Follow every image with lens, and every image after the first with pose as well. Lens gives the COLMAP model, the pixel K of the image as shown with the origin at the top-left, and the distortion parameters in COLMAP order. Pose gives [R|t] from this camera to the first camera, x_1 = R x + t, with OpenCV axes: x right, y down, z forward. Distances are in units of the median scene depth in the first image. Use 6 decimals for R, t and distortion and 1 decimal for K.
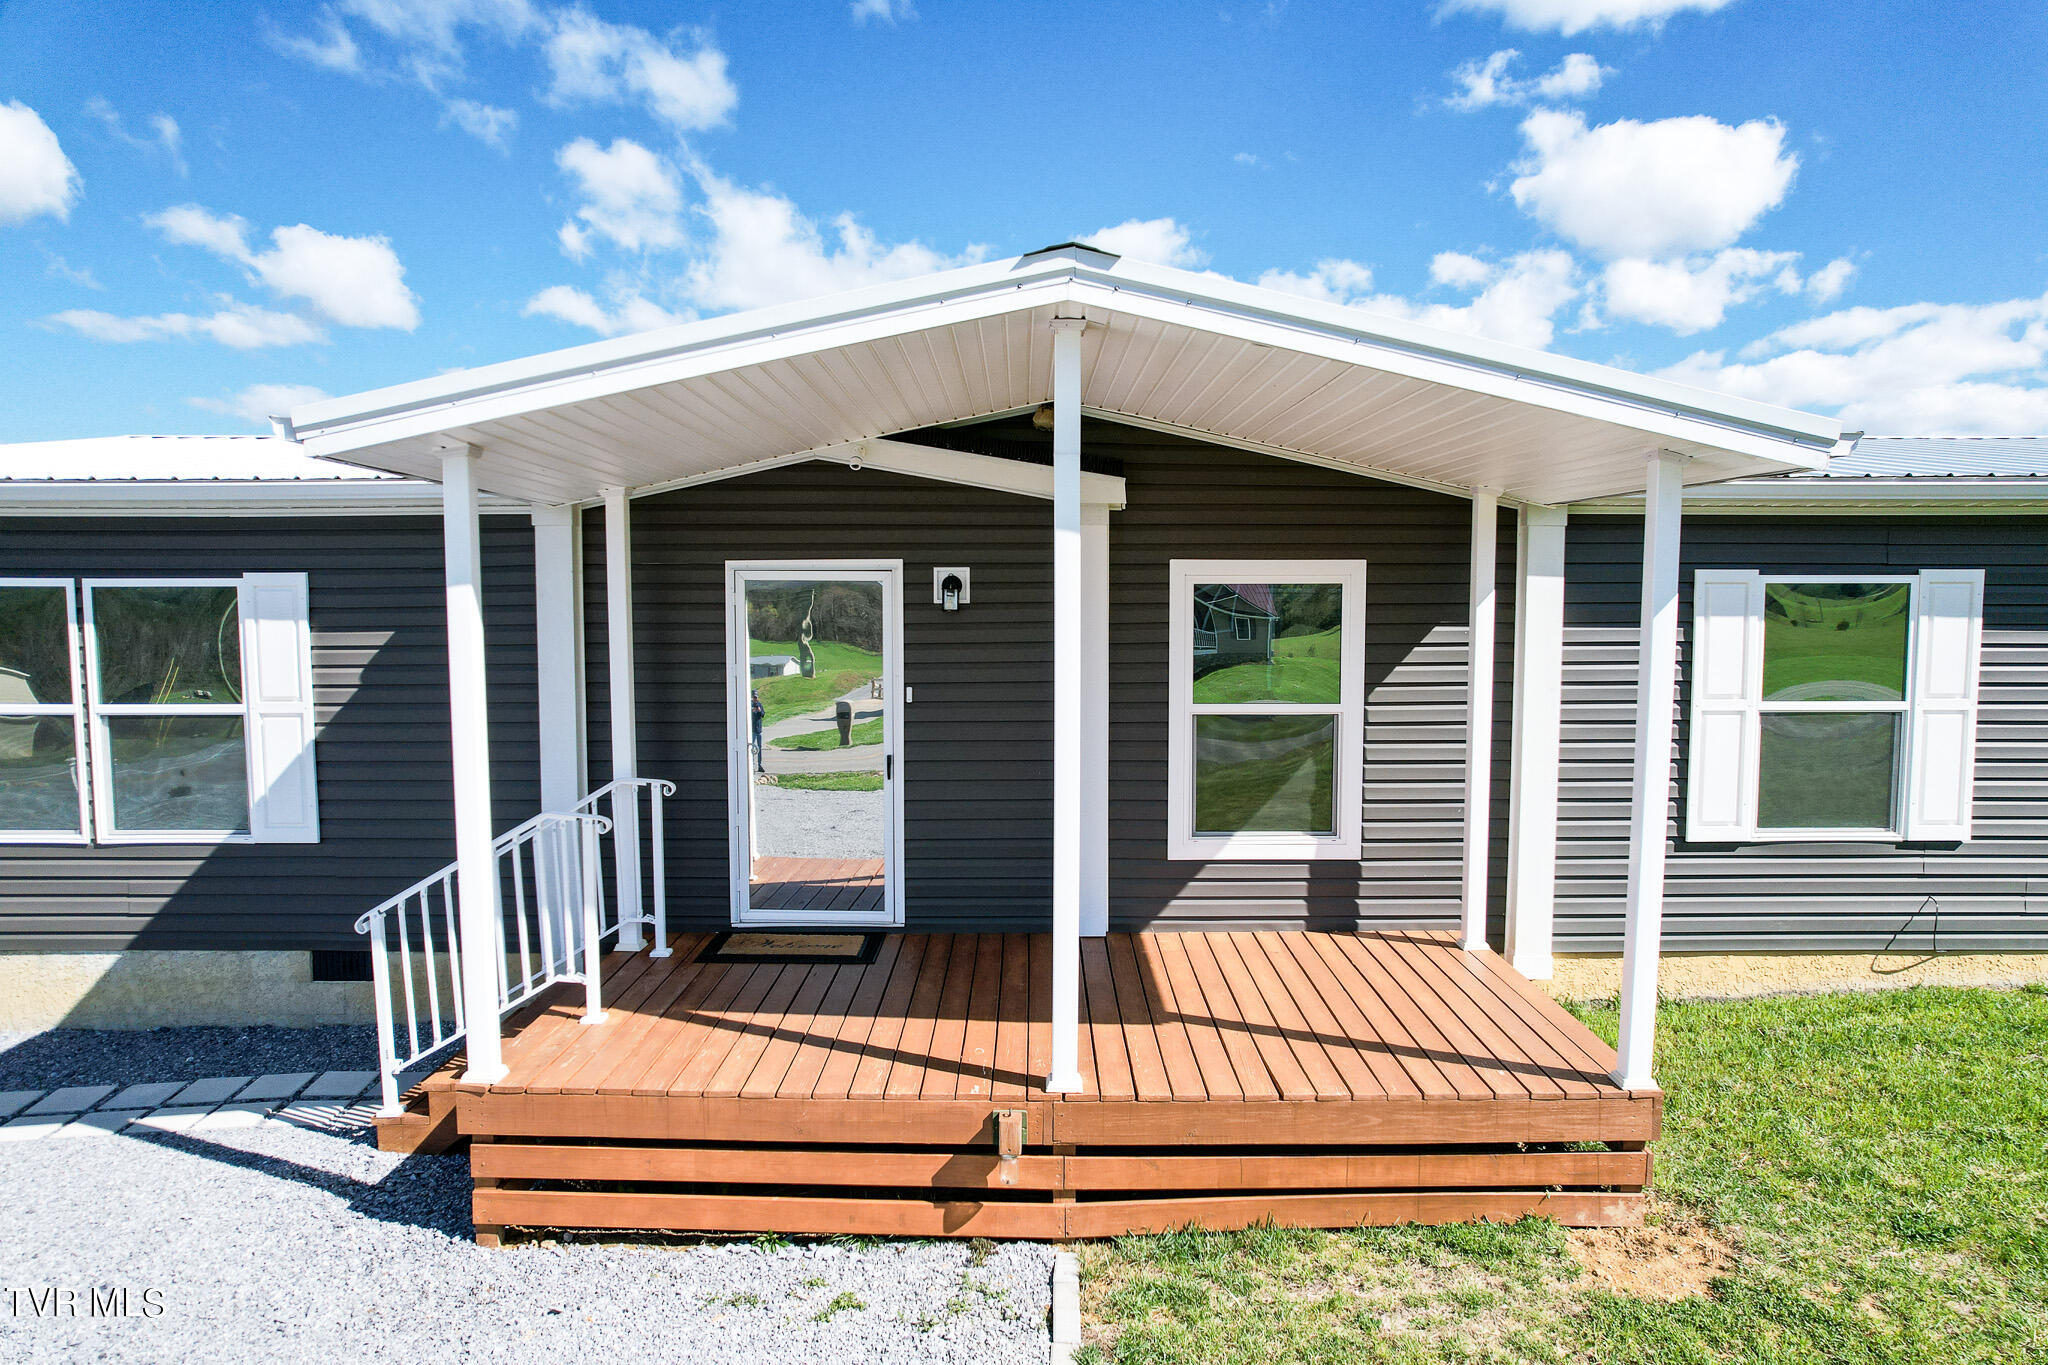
lens RADIAL K [[1403.3, 0, 938.8], [0, 1403.3, 678.4], [0, 0, 1]] dist [-0.091881, 0.088377]
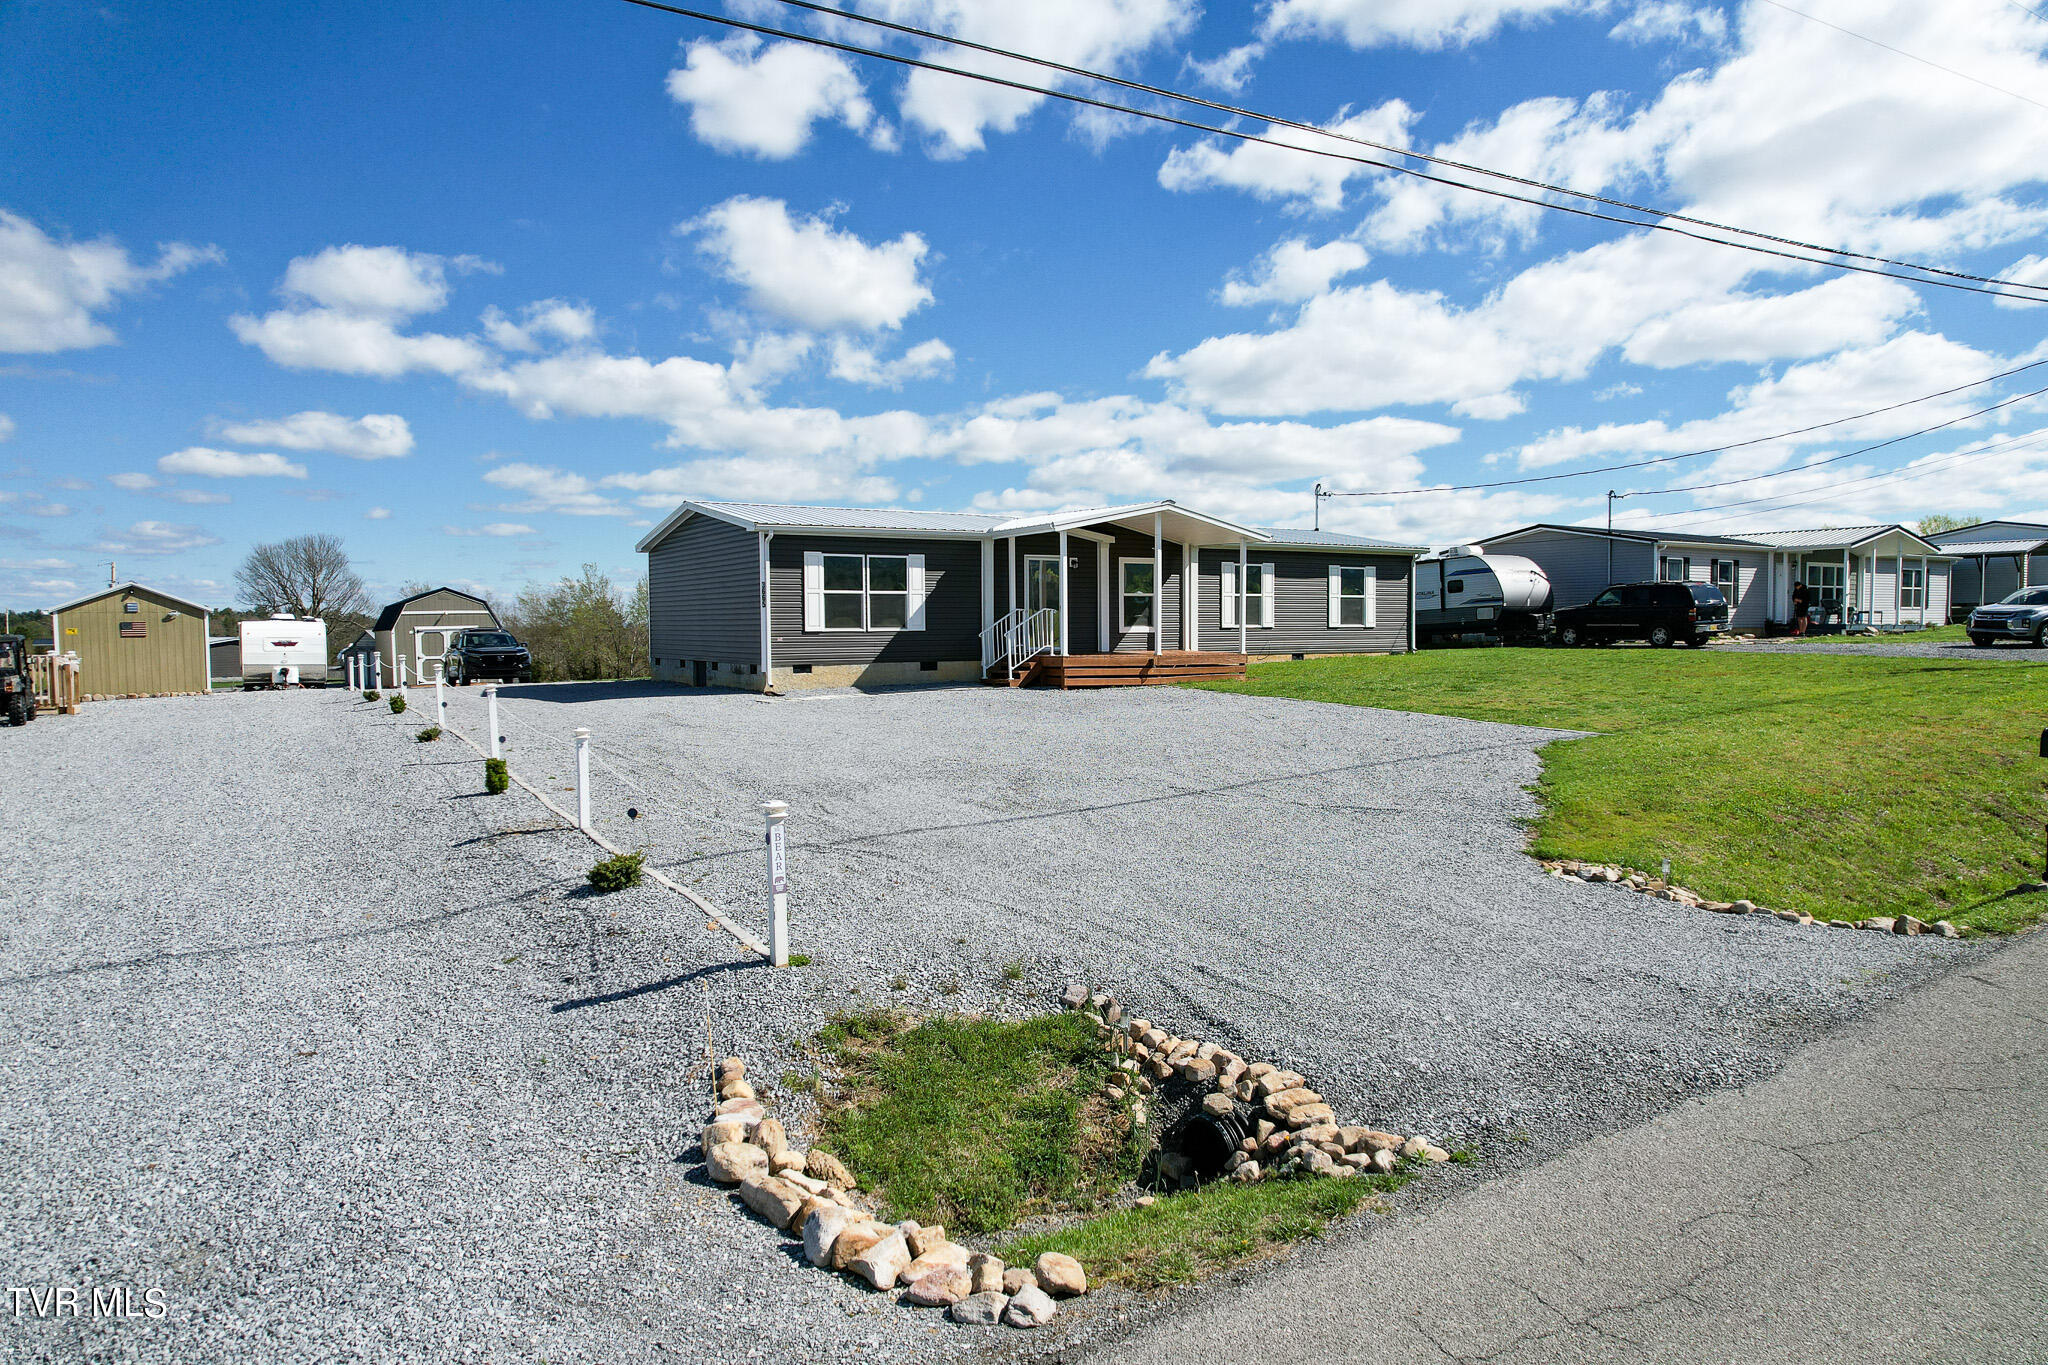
lens RADIAL K [[1403.3, 0, 938.8], [0, 1403.3, 678.4], [0, 0, 1]] dist [-0.091881, 0.088377]
pose [[0.869857, -0.019758, 0.492909, -2.222887], [0.029584, 0.999489, -0.012144, 0.289836], [-0.492417, 0.025146, 0.869996, -2.179225]]
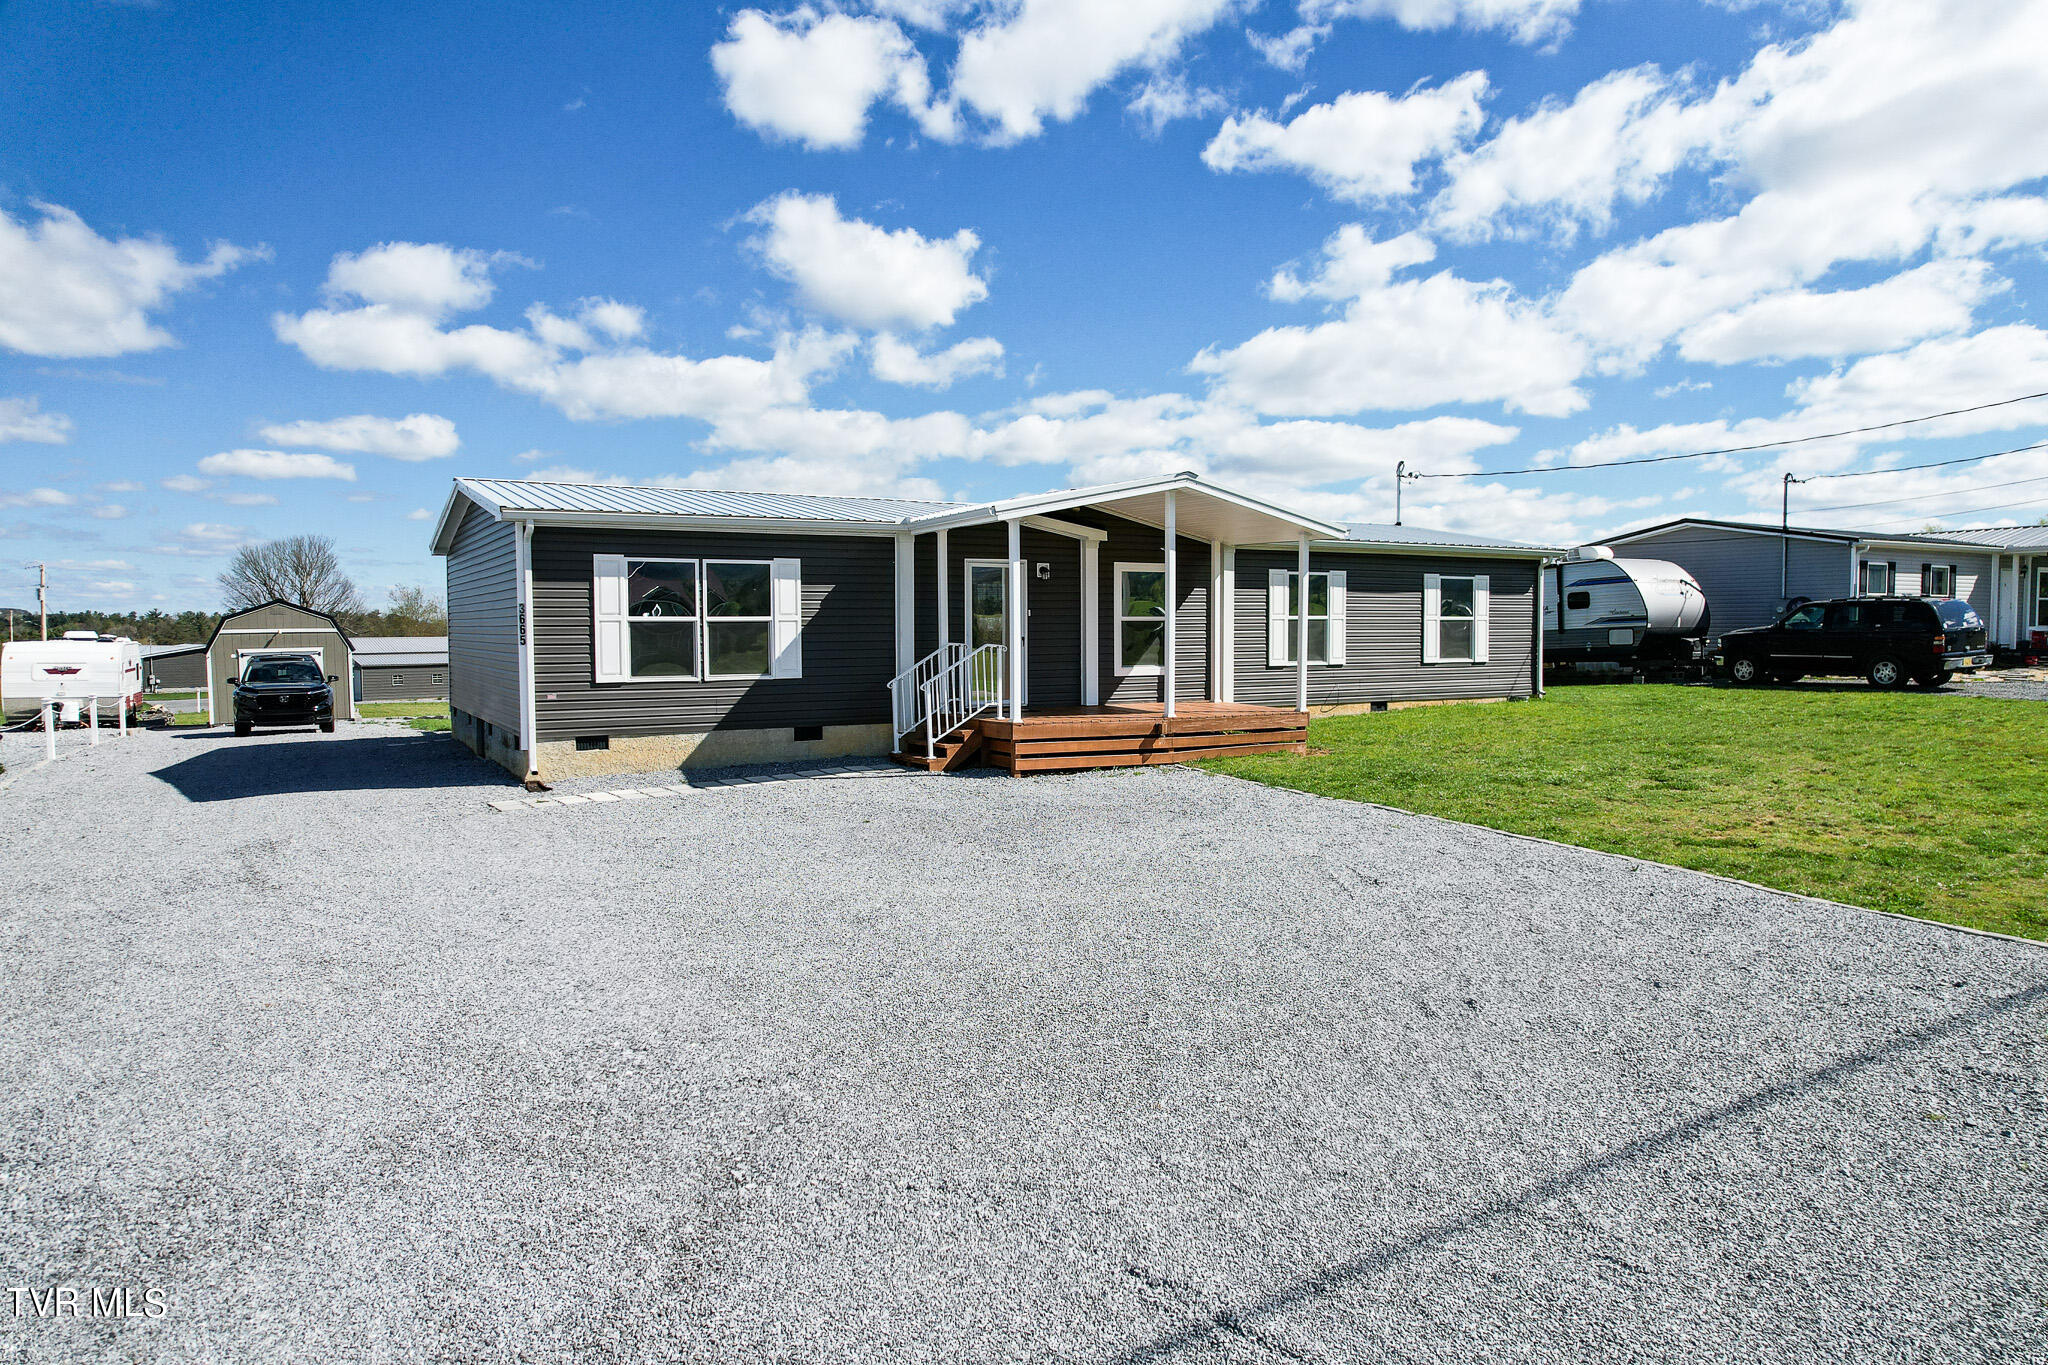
lens RADIAL K [[1306.7, 0, 1033.3], [0, 1306.7, 699.1], [0, 0, 1]] dist [-0.073392, 0.067586]
pose [[0.862464, -0.030301, 0.505211, -1.216582], [0.030267, 0.999508, 0.008278, 0.148701], [-0.505213, 0.008152, 0.862956, -1.049552]]
